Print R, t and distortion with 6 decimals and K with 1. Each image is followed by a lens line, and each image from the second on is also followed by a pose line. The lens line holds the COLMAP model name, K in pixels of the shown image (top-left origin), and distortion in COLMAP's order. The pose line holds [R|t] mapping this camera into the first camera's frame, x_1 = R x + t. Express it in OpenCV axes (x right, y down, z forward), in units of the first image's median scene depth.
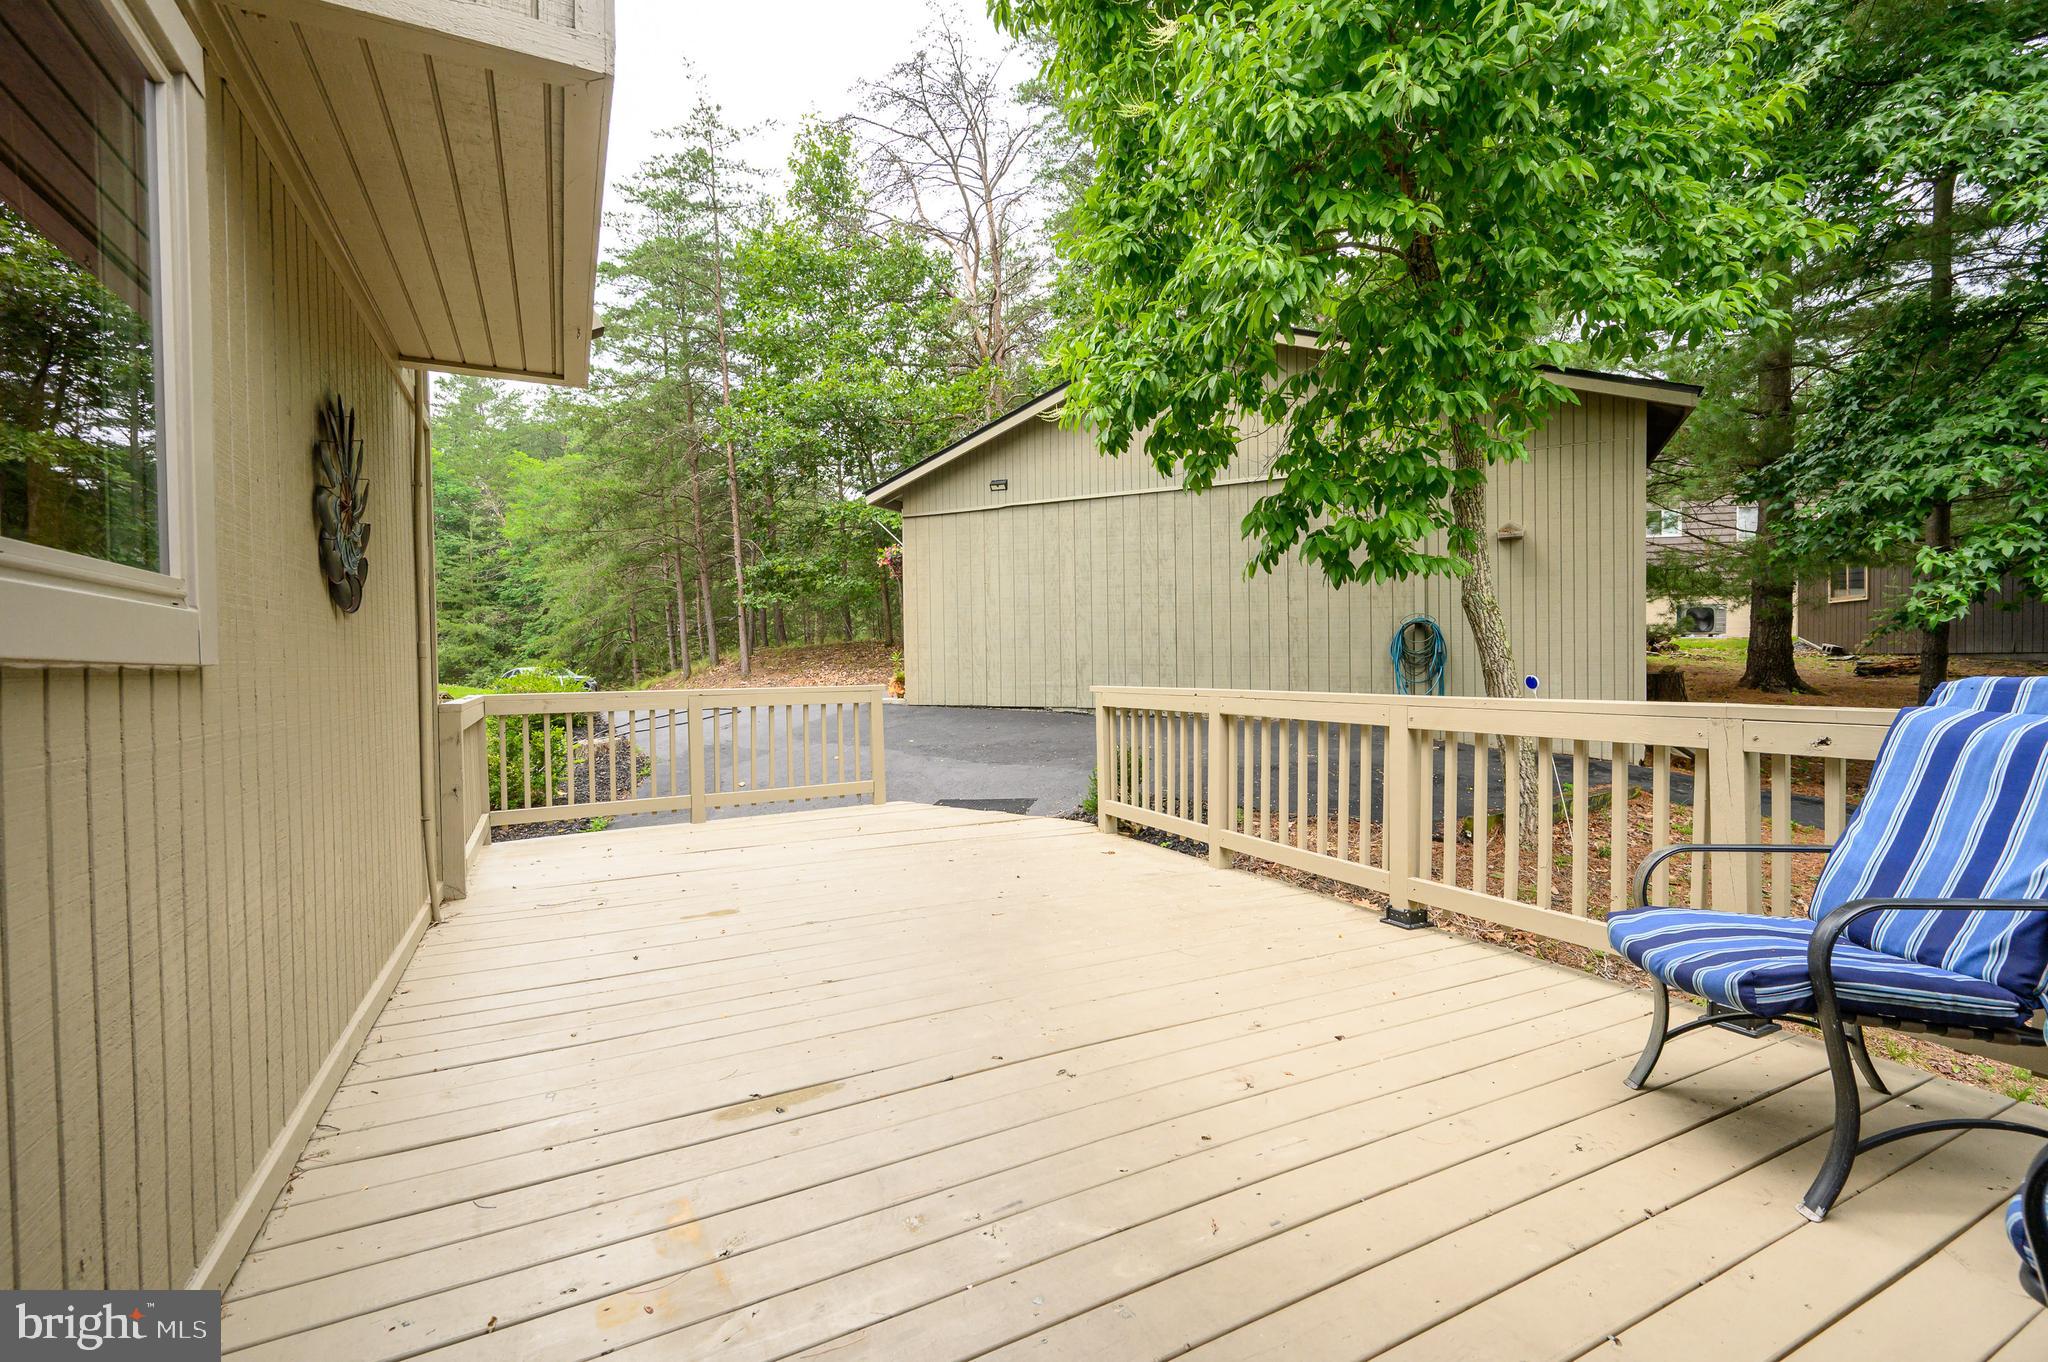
lens RADIAL K [[907.5, 0, 1036.6], [0, 907.5, 668.0], [0, 0, 1]] dist [-0.000451, 0.000046]
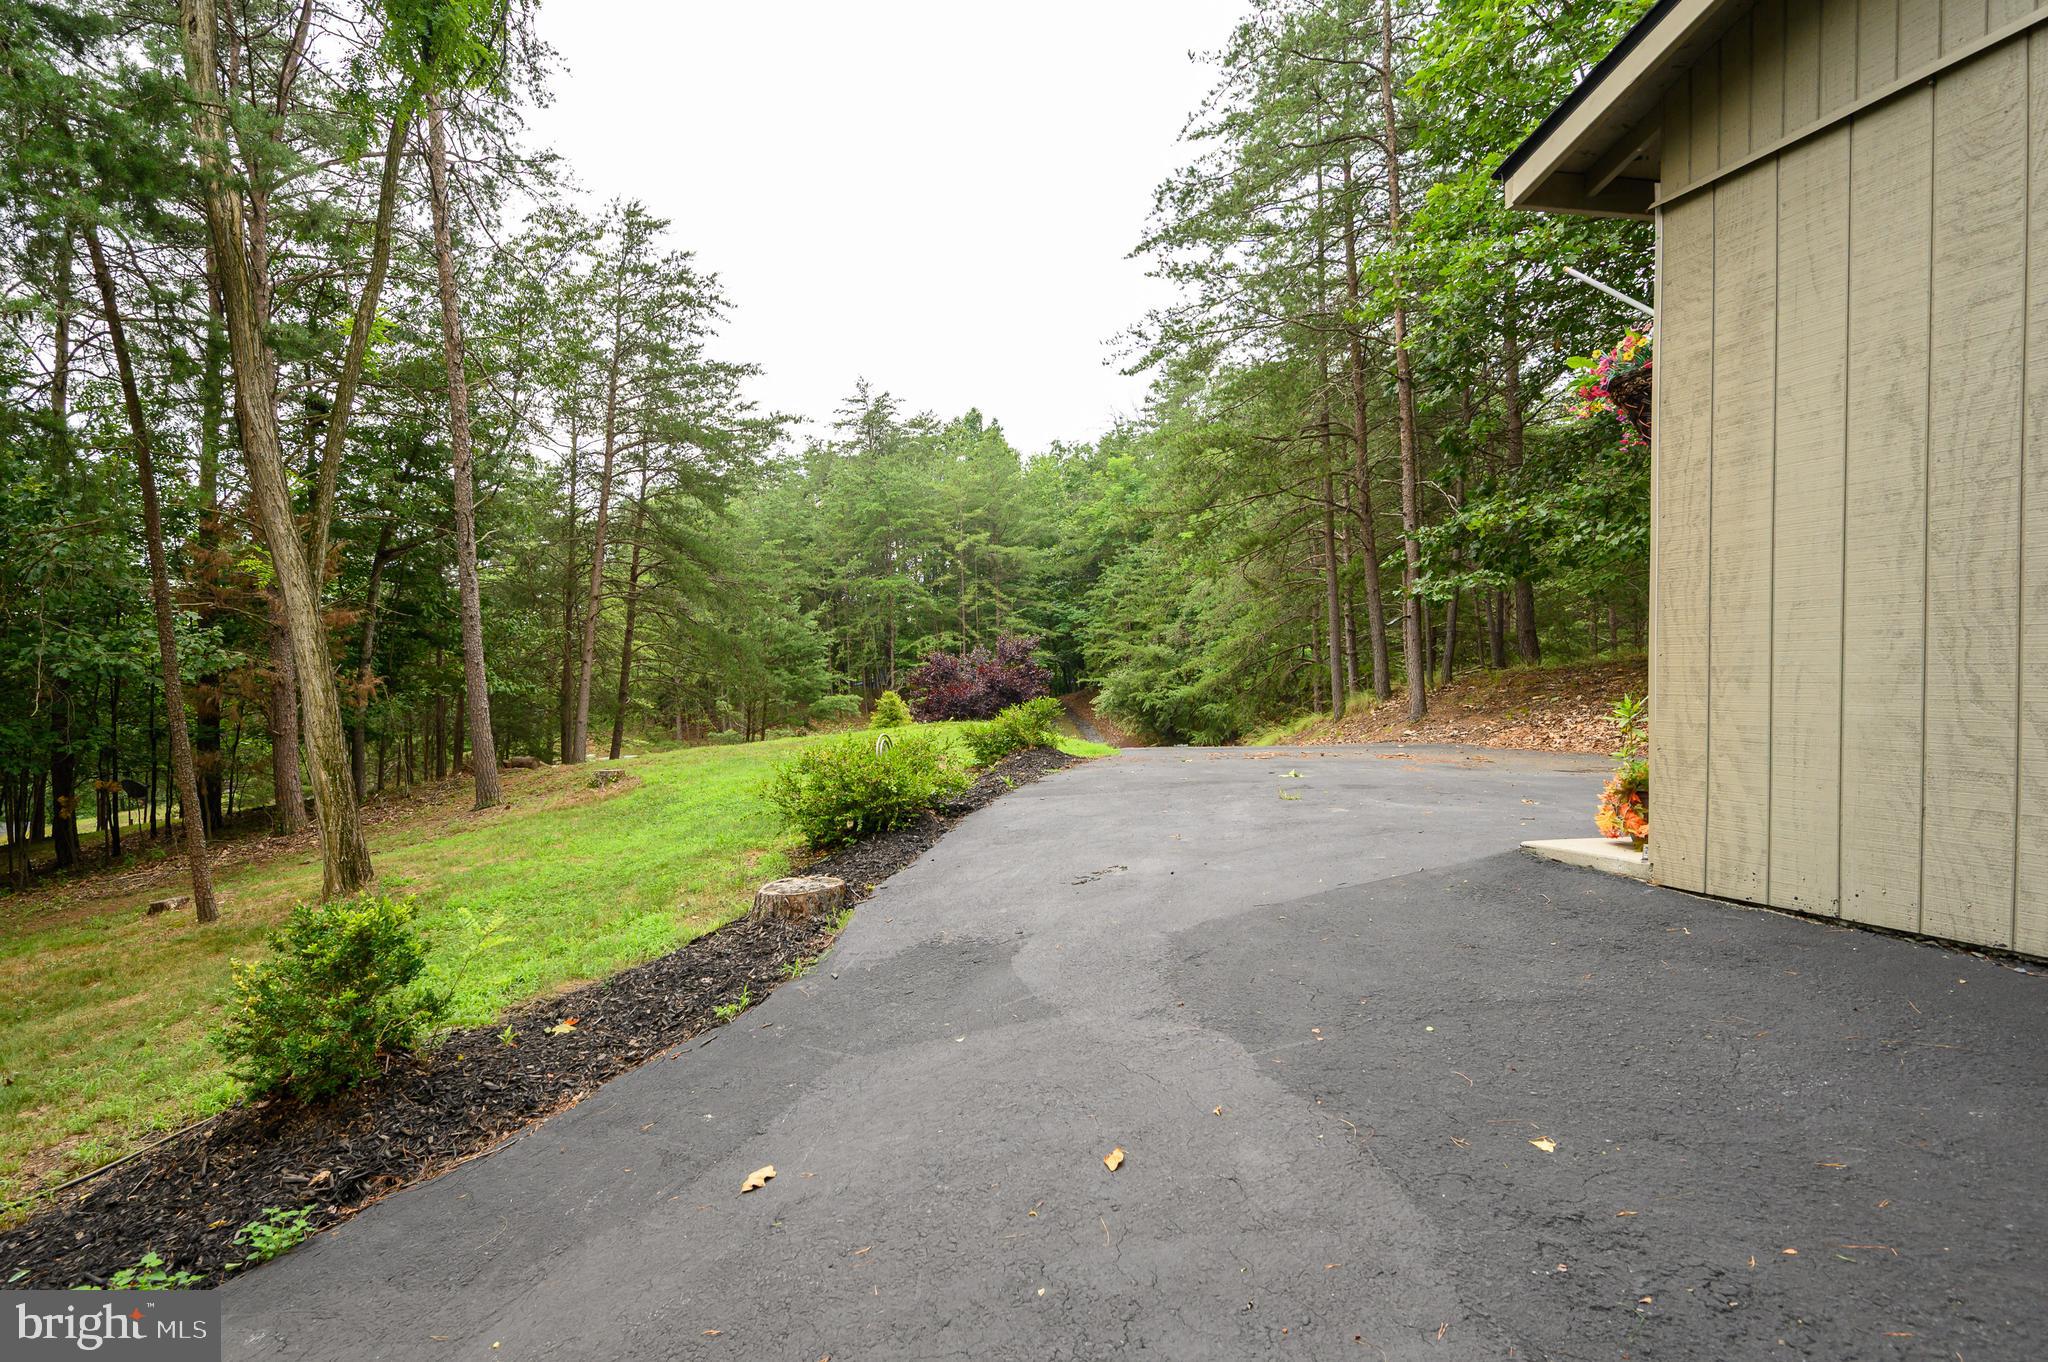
lens RADIAL K [[927.1, 0, 1021.1], [0, 927.1, 680.8], [0, 0, 1]] dist [-0.000576, -0.001094]
pose [[0.641953, -0.001851, -0.766742, -0.033080], [-0.003735, 0.999978, -0.005542, -0.011878], [0.766735, 0.006421, 0.641931, 0.431585]]
